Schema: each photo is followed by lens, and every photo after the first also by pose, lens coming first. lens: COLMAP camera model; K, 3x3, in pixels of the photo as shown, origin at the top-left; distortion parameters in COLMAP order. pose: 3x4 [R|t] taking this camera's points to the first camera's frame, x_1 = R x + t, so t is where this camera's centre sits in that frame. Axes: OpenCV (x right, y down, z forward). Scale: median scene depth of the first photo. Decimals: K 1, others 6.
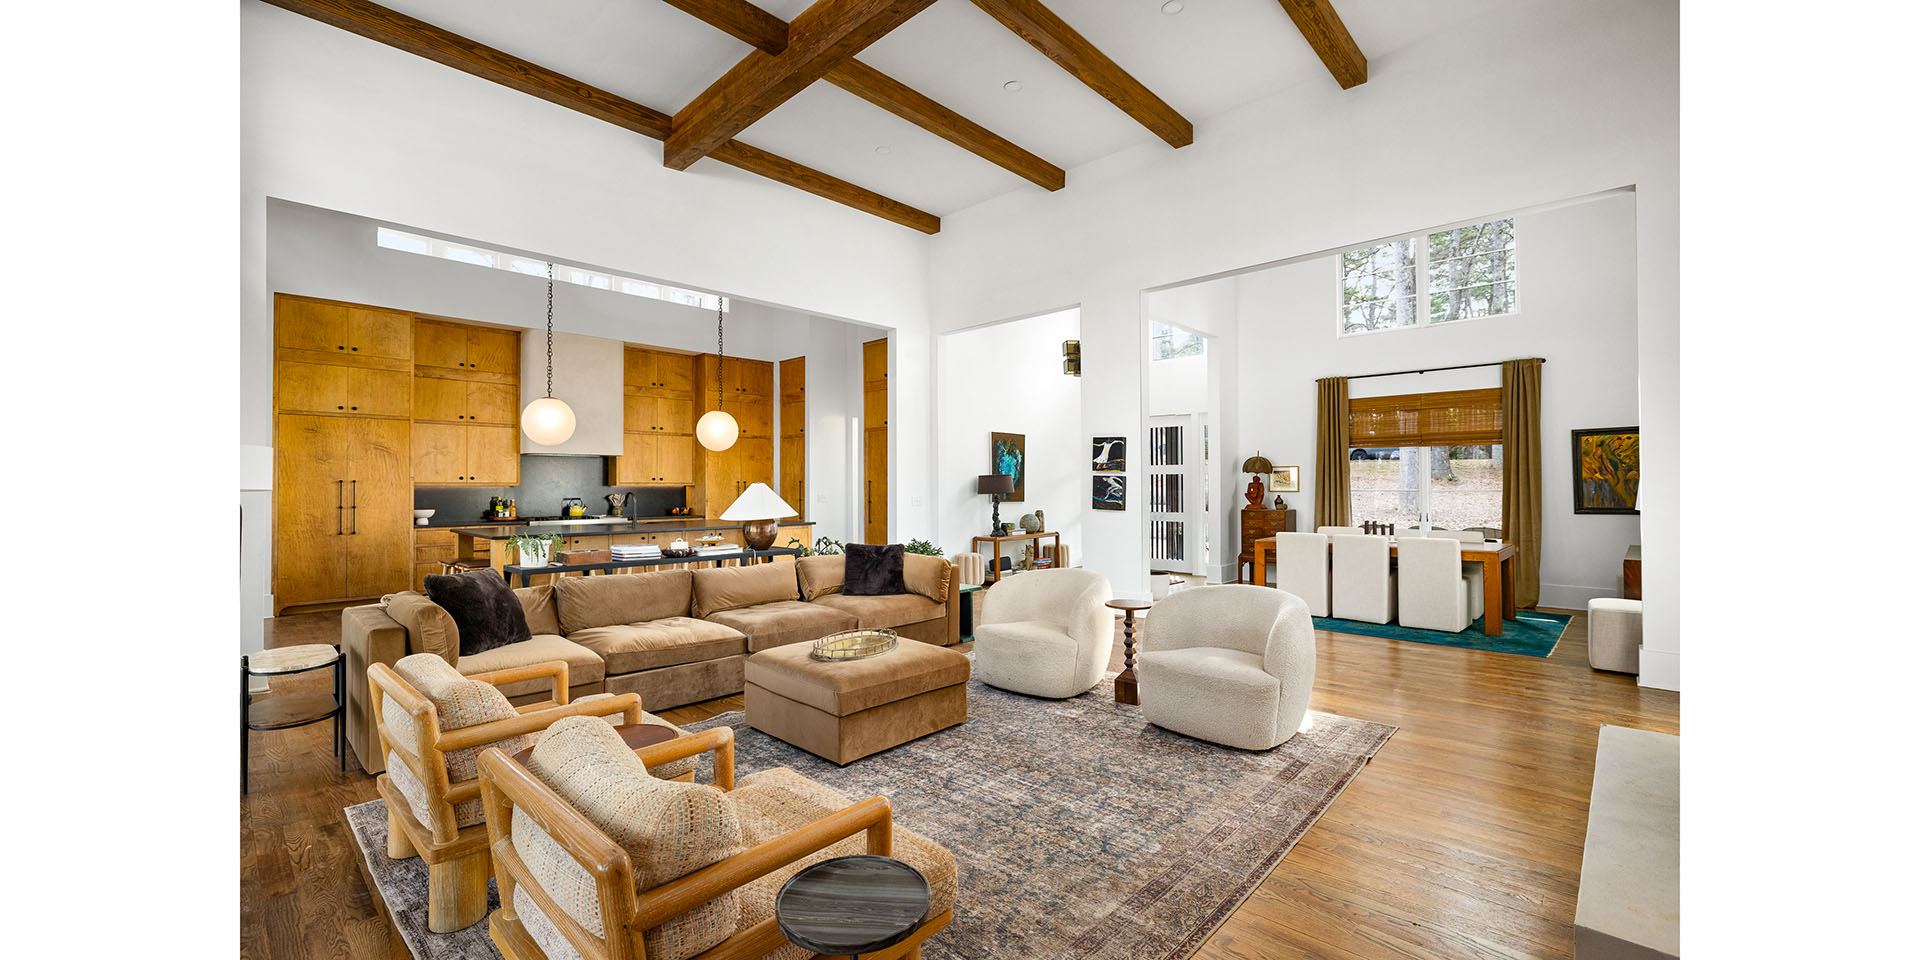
lens RADIAL K [[729.9, 0, 948.9], [0, 729.9, 480.4], [0, 0, 1]] dist [0.000061, -0.000041]
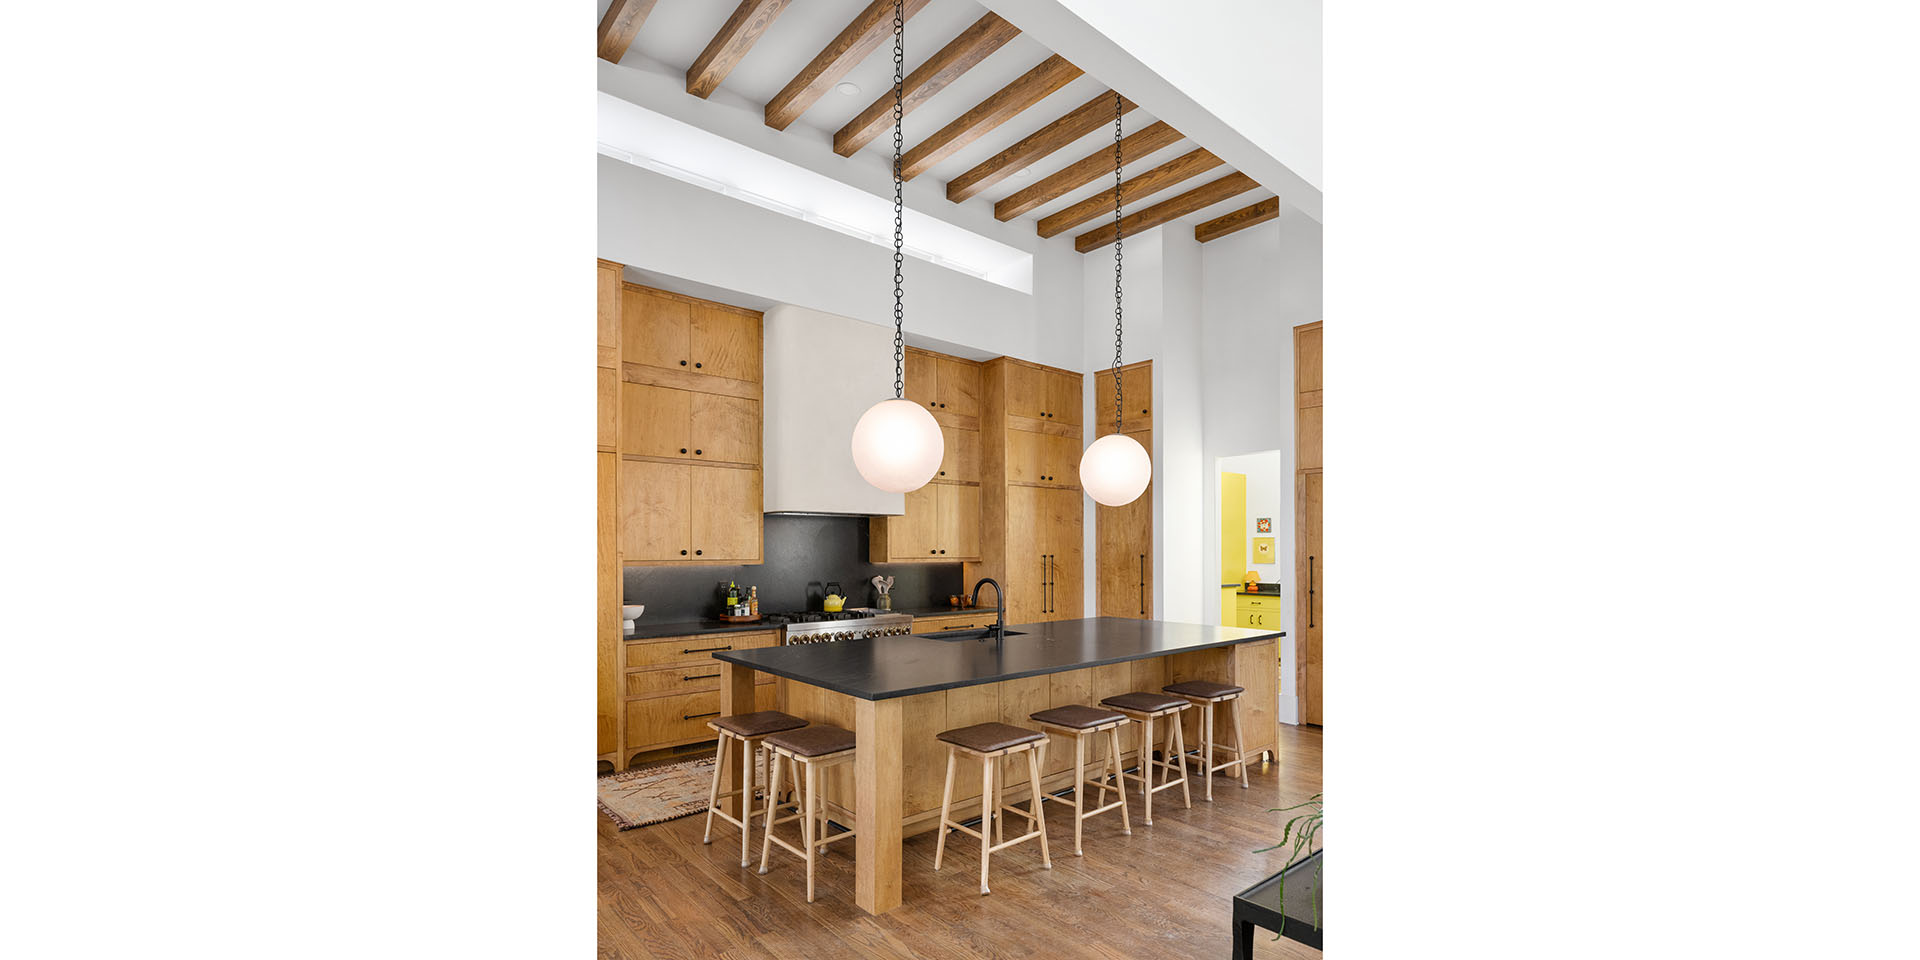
lens RADIAL K [[750.8, 0, 927.5], [0, 750.8, 552.9], [0, 0, 1]] dist [0.000254, 0.000009]
pose [[0.994431, 0.003239, -0.105340, -0.387279], [-0.001977, 0.999925, 0.012085, -0.010300], [0.105372, -0.011810, 0.994363, 0.391404]]
